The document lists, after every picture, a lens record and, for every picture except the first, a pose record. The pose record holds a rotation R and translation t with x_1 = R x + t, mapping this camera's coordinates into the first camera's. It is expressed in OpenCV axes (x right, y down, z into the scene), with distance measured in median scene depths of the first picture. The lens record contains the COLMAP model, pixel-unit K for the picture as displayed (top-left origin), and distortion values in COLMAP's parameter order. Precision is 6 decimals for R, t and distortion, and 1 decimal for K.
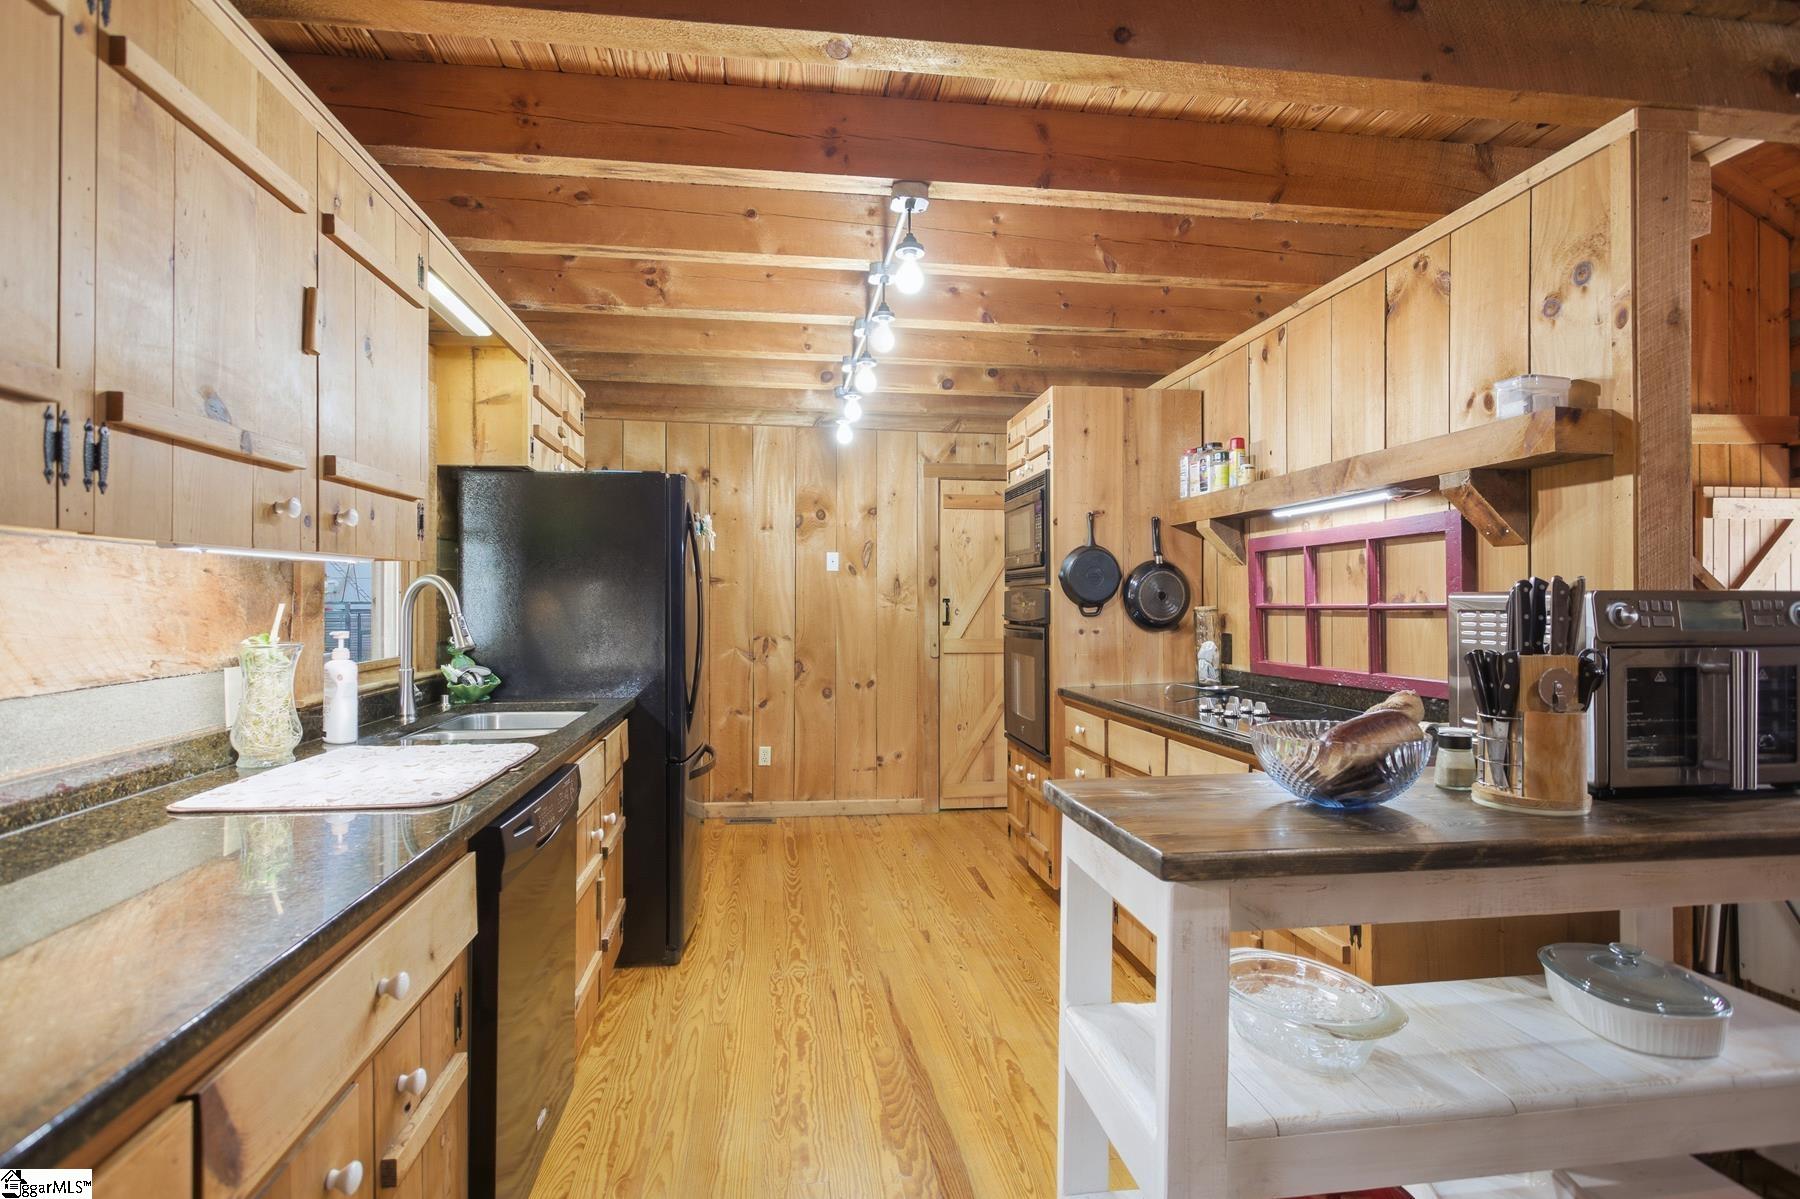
lens RADIAL K [[875.6, 0, 898.1], [0, 875.6, 596.8], [0, 0, 1]] dist [-0.008290, 0.003163]
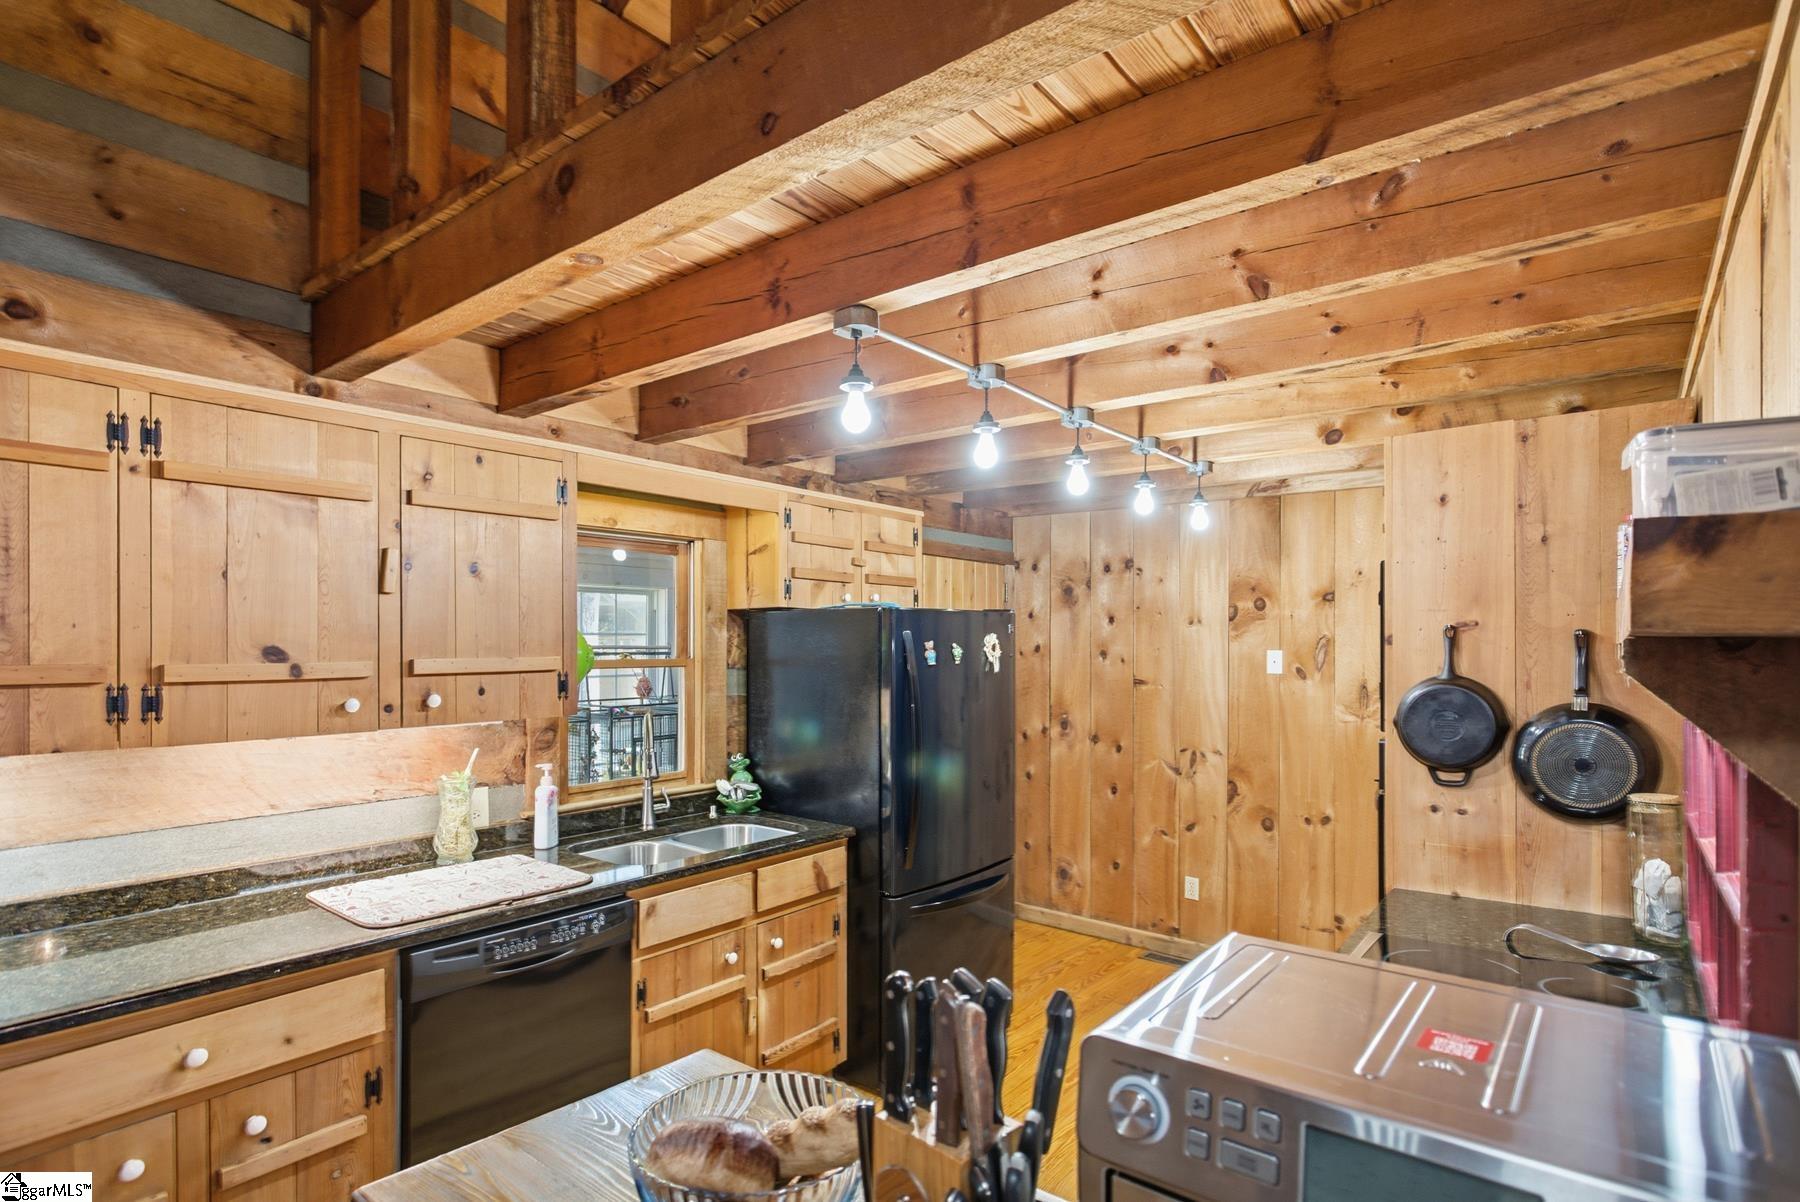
lens RADIAL K [[924.0, 0, 896.0], [0, 924.0, 643.3], [0, 0, 1]] dist [-0.005595, 0.000428]
pose [[0.686365, 0.000680, -0.727257, 0.428583], [0.000381, 0.999999, 0.001294, -0.083008], [0.727257, -0.001165, 0.686364, 0.237471]]
